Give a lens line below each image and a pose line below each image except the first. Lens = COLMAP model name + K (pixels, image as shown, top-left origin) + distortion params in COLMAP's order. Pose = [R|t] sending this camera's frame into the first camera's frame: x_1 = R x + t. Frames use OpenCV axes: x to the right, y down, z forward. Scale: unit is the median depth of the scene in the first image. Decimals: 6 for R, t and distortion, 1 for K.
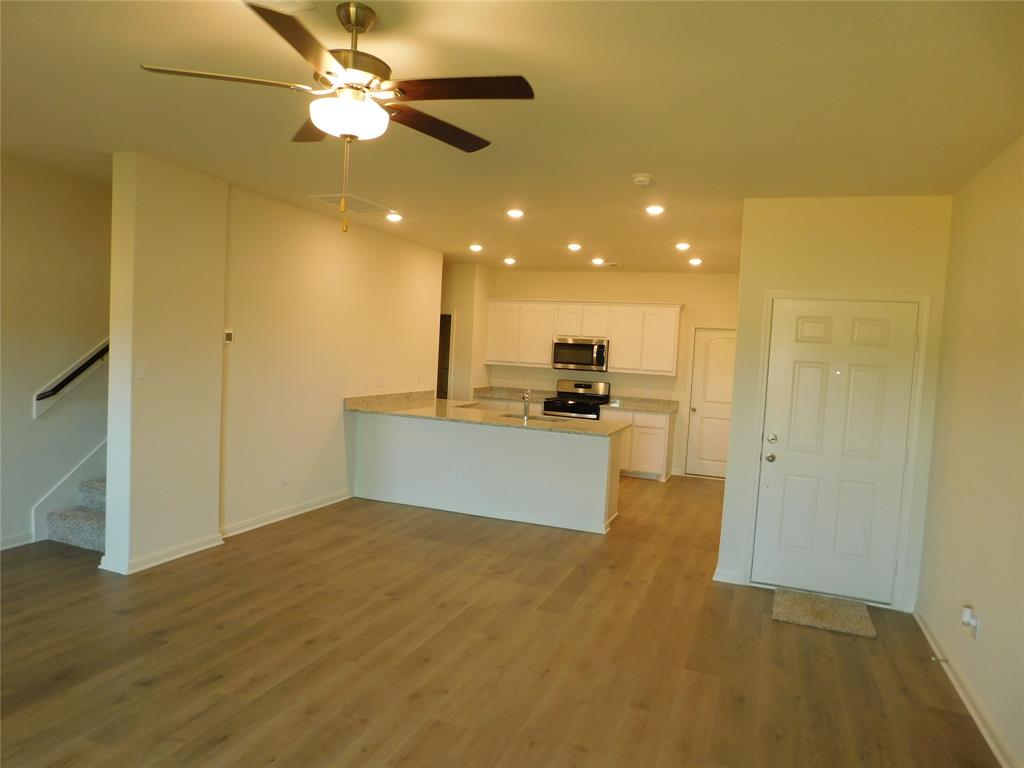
lens RADIAL K [[679.8, 0, 505.6], [0, 679.8, 384.7], [0, 0, 1]] dist [-0.048261, 0.017530]
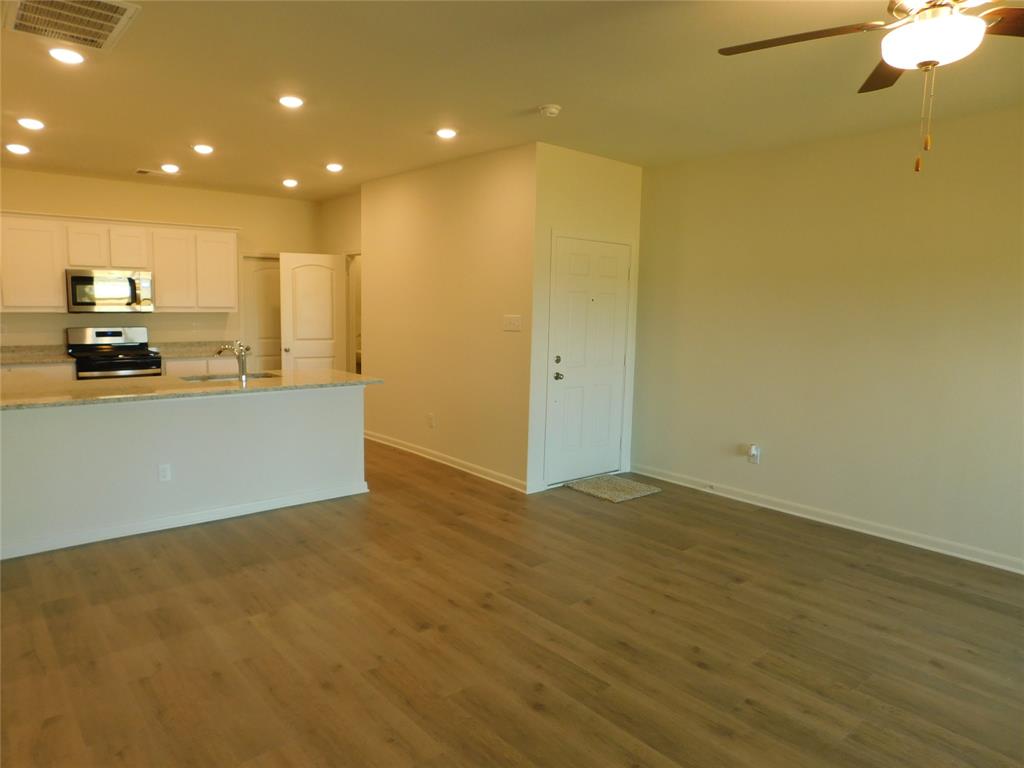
lens RADIAL K [[679.8, 0, 507.8], [0, 679.8, 382.1], [0, 0, 1]] dist [-0.048261, 0.017530]
pose [[0.467409, -0.146659, 0.871791, -0.365049], [0.054049, 0.989039, 0.137405, -0.025215], [-0.882387, -0.017105, 0.470213, 0.288775]]
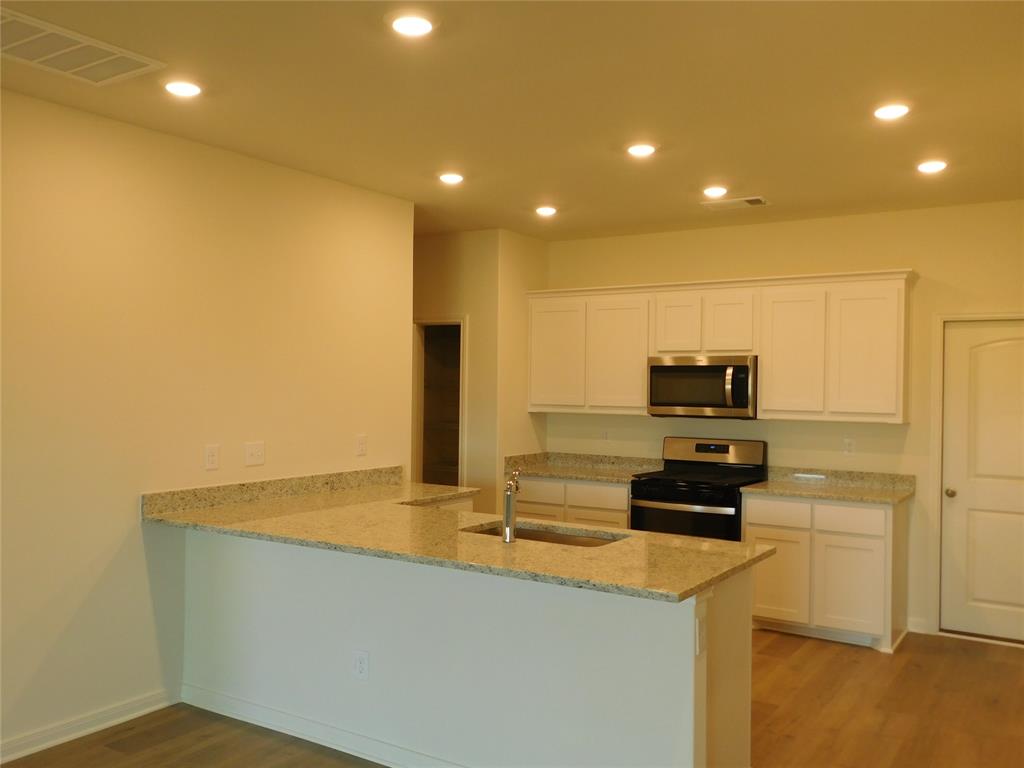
lens RADIAL K [[887.5, 0, 507.8], [0, 887.5, 388.1], [0, 0, 1]] dist [0.036376, -0.025256]
pose [[0.979654, -0.040215, -0.196623, 0.105820], [0.028520, 0.997671, -0.061956, -0.006782], [0.198657, 0.055088, 0.978520, 0.339306]]
